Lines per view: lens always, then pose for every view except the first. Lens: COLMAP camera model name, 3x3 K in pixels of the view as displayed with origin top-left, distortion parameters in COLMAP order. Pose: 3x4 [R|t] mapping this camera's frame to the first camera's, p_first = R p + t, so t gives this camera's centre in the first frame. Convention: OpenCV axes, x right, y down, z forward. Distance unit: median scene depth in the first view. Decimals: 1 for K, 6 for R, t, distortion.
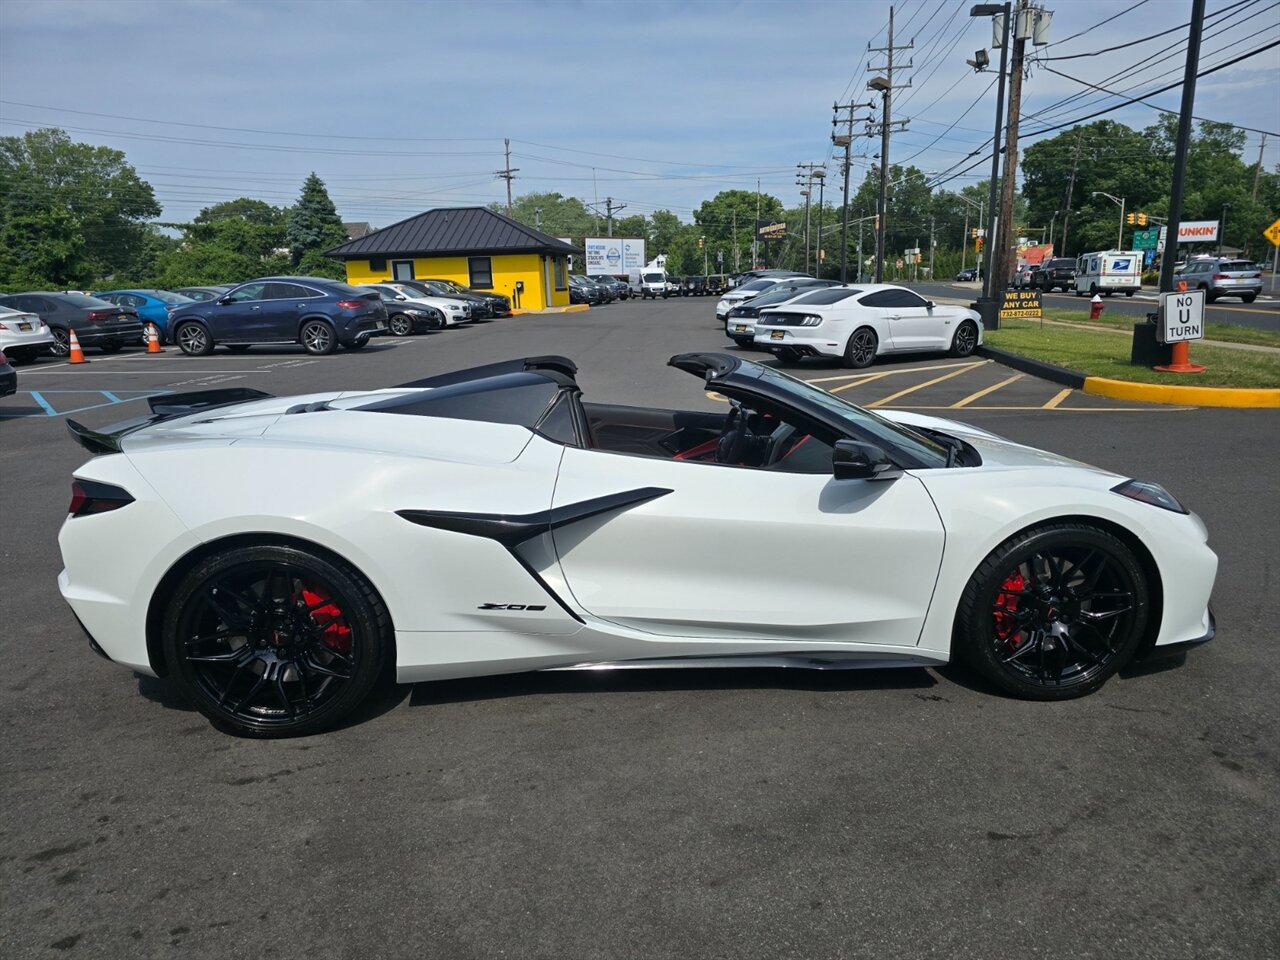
lens RADIAL K [[860.7, 0, 647.0], [0, 860.7, 504.5], [0, 0, 1]] dist [0.041433, -0.035997]
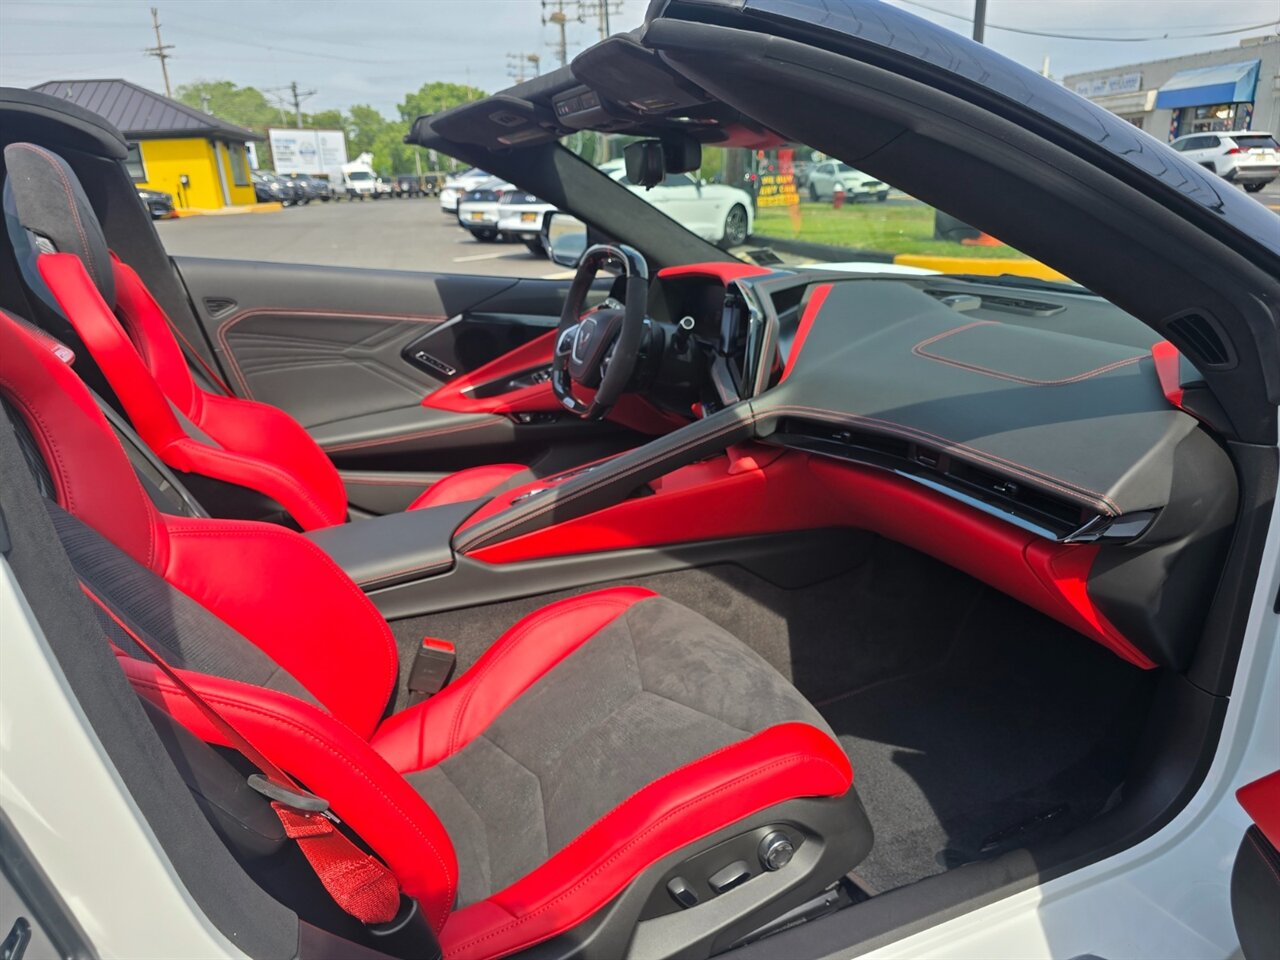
lens RADIAL K [[858.5, 0, 640.4], [0, 858.5, 514.4], [0, 0, 1]] dist [0.033149, -0.031501]
pose [[0.954731, -0.115701, 0.274047, 0.000023], [0.085742, 0.989195, 0.118921, -0.004731], [-0.284845, -0.090040, 0.954335, 0.075447]]
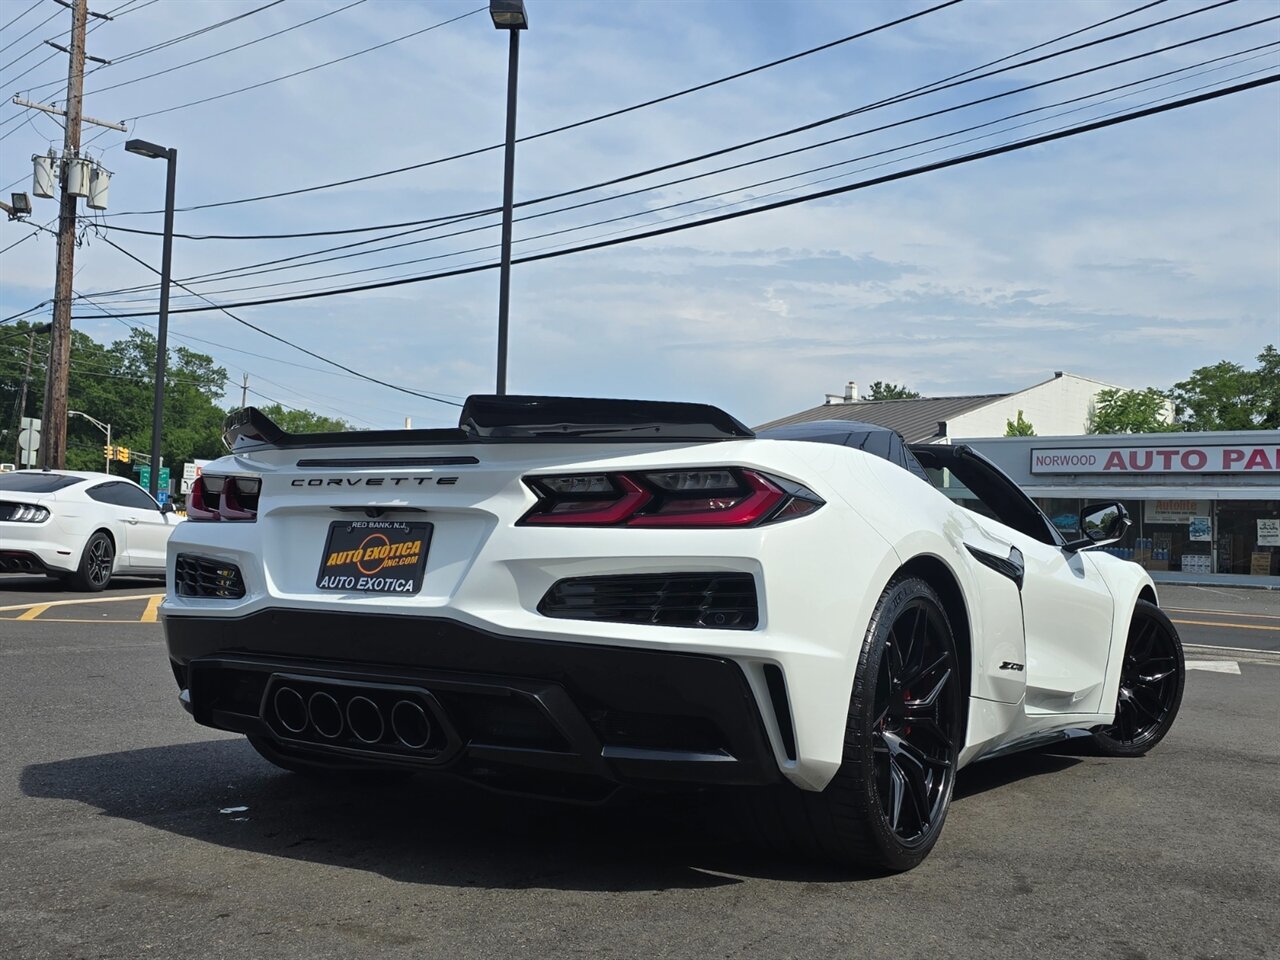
lens RADIAL K [[1269.9, 0, 643.0], [0, 1269.9, 508.6], [0, 0, 1]] dist [0.041679, 0.000000]
pose [[0.592408, 0.075245, 0.802116, -0.123144], [0.145959, 0.969128, -0.198711, 0.014579], [-0.792306, 0.234794, 0.563137, 0.047553]]
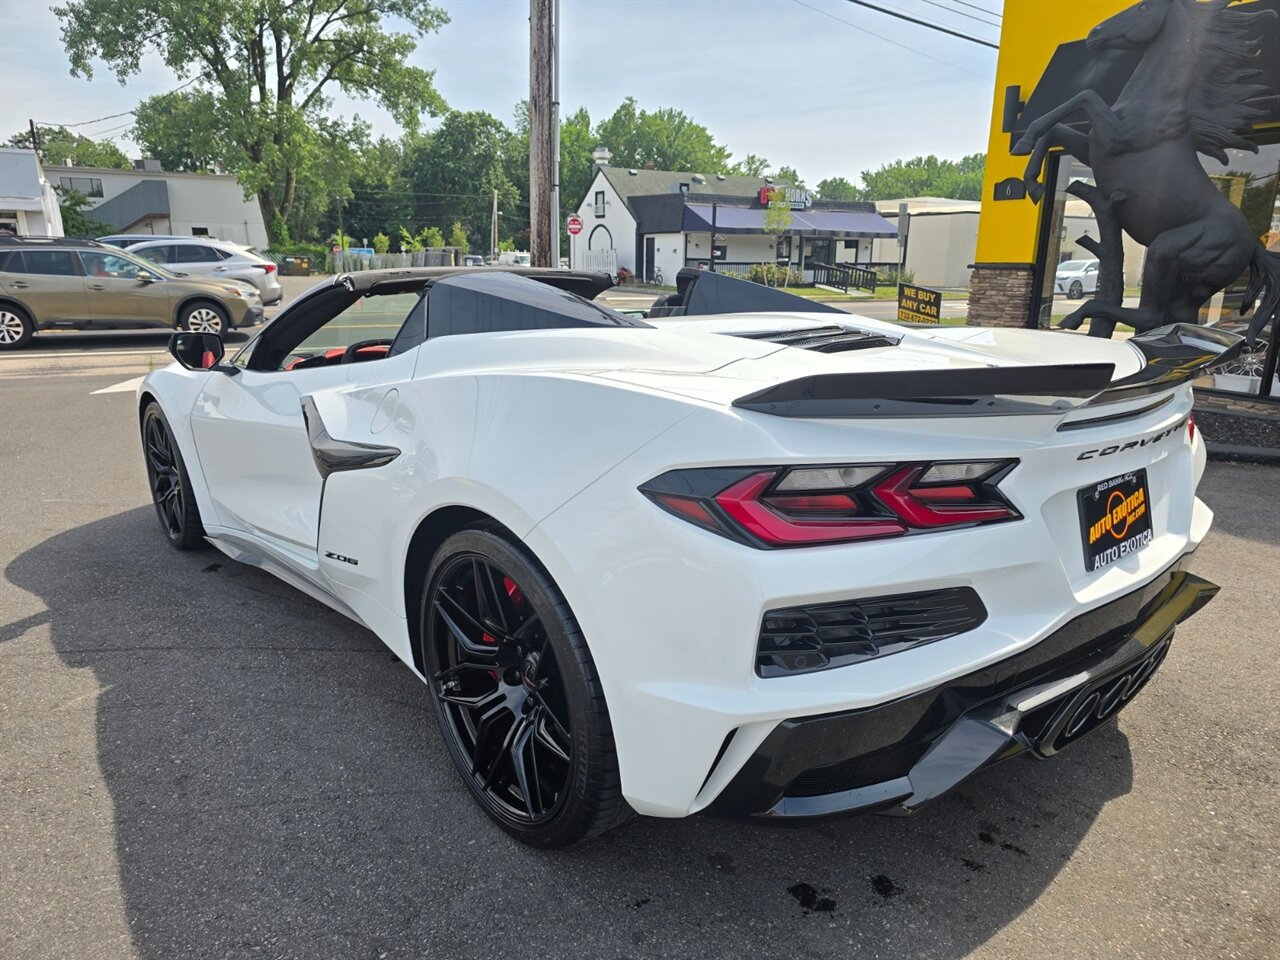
lens RADIAL K [[860.7, 0, 660.2], [0, 860.7, 499.5], [0, 0, 1]] dist [0.041433, -0.035997]
pose [[-0.591529, -0.189283, 0.783751, -0.089361], [0.210079, 0.902297, 0.376468, -0.029016], [-0.778434, 0.387341, -0.493970, 0.159133]]
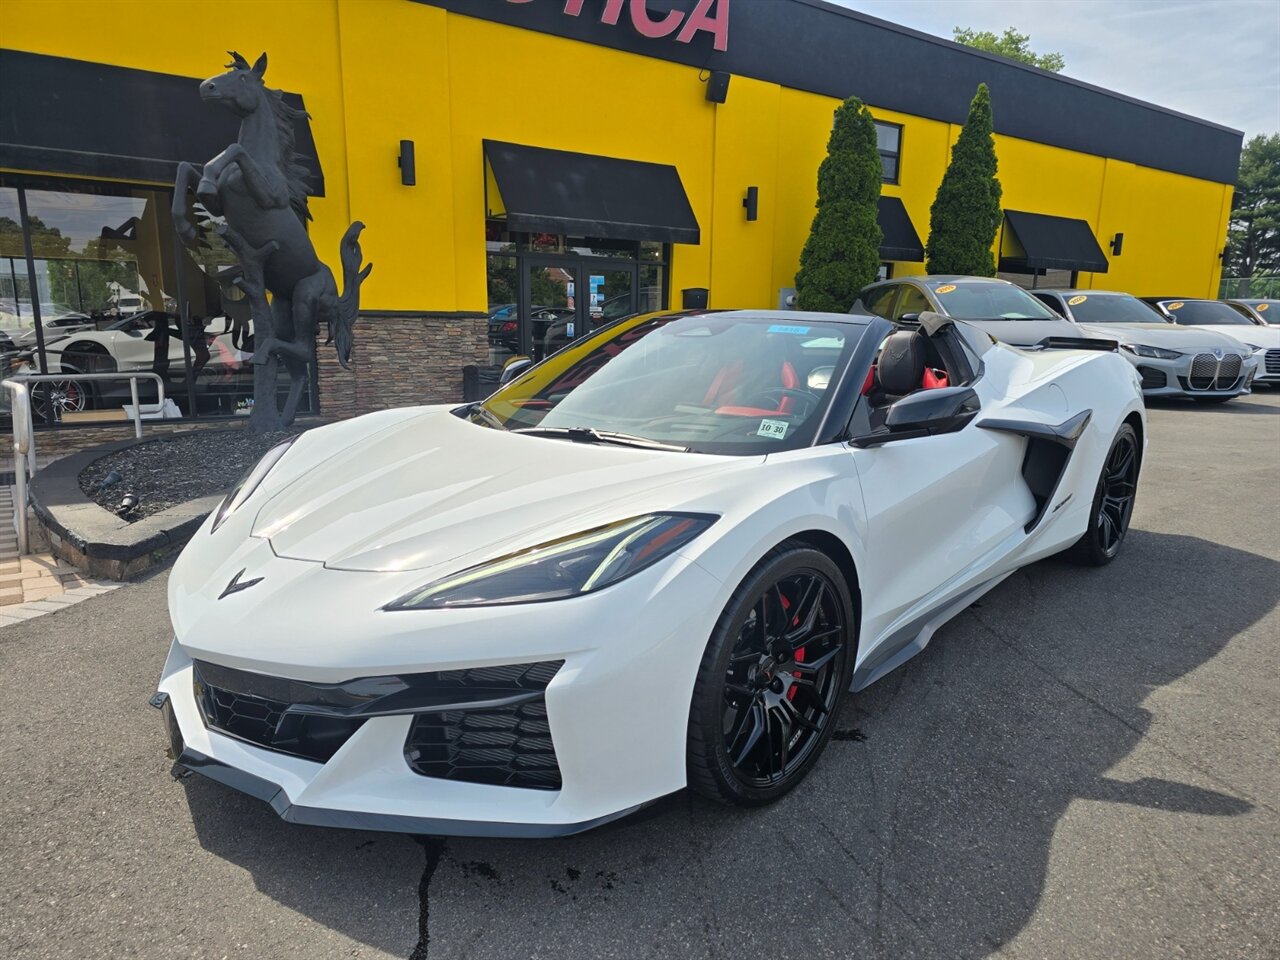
lens RADIAL K [[851.6, 0, 636.7], [0, 851.6, 490.1], [0, 0, 1]] dist [0.044689, -0.029368]
pose [[-0.751026, 0.151525, -0.642651, 0.087340], [-0.152997, 0.906884, 0.392624, -0.038218], [0.642302, 0.393194, -0.657911, 0.181491]]
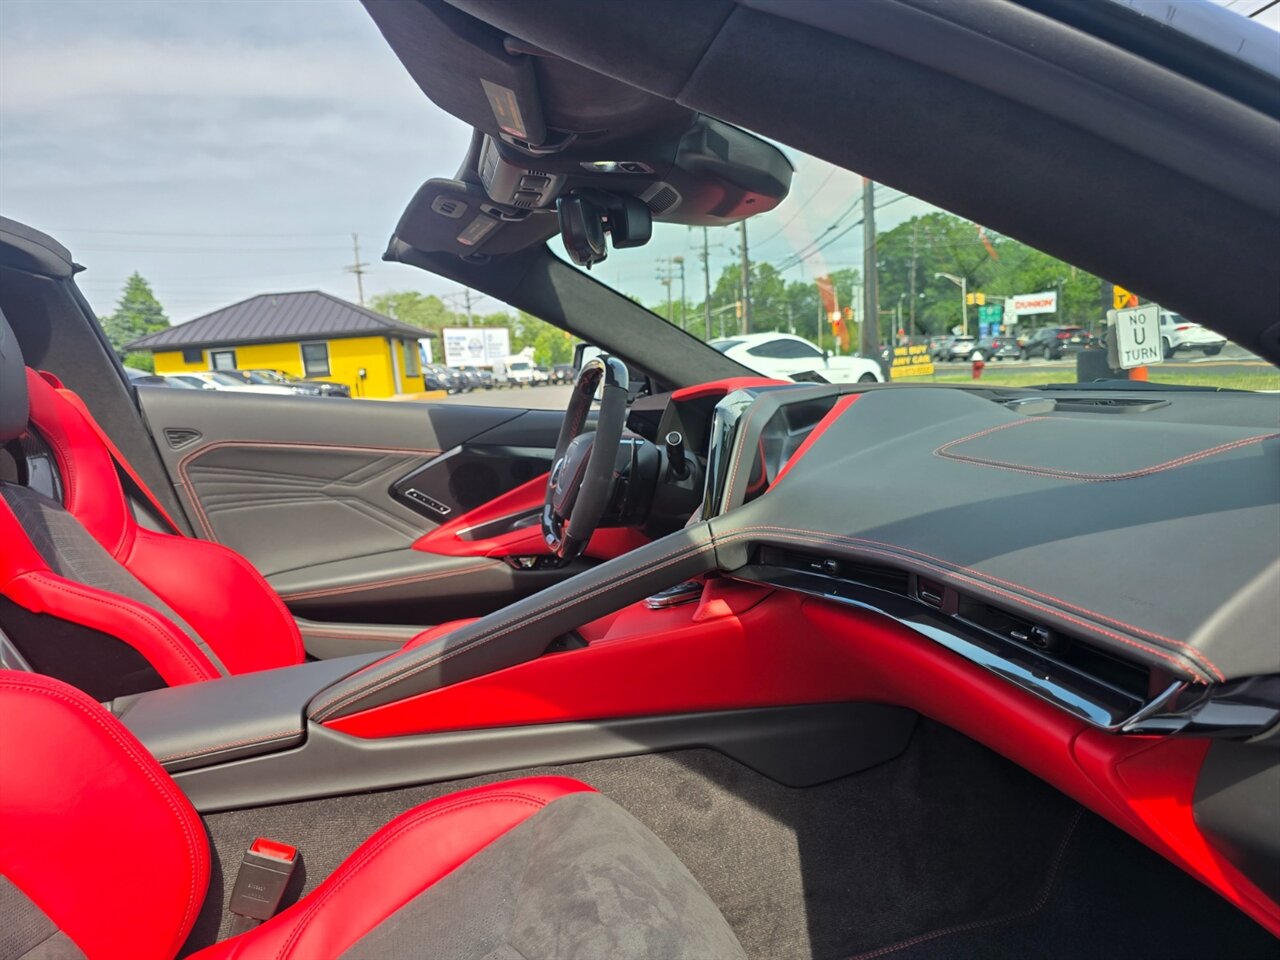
lens RADIAL K [[860.7, 0, 656.1], [0, 860.7, 515.9], [0, 0, 1]] dist [0.041433, -0.035997]
pose [[0.986997, -0.065570, 0.146754, 0.009100], [0.079195, 0.992878, -0.089006, -0.002716], [-0.139873, 0.099471, 0.985160, 0.082666]]
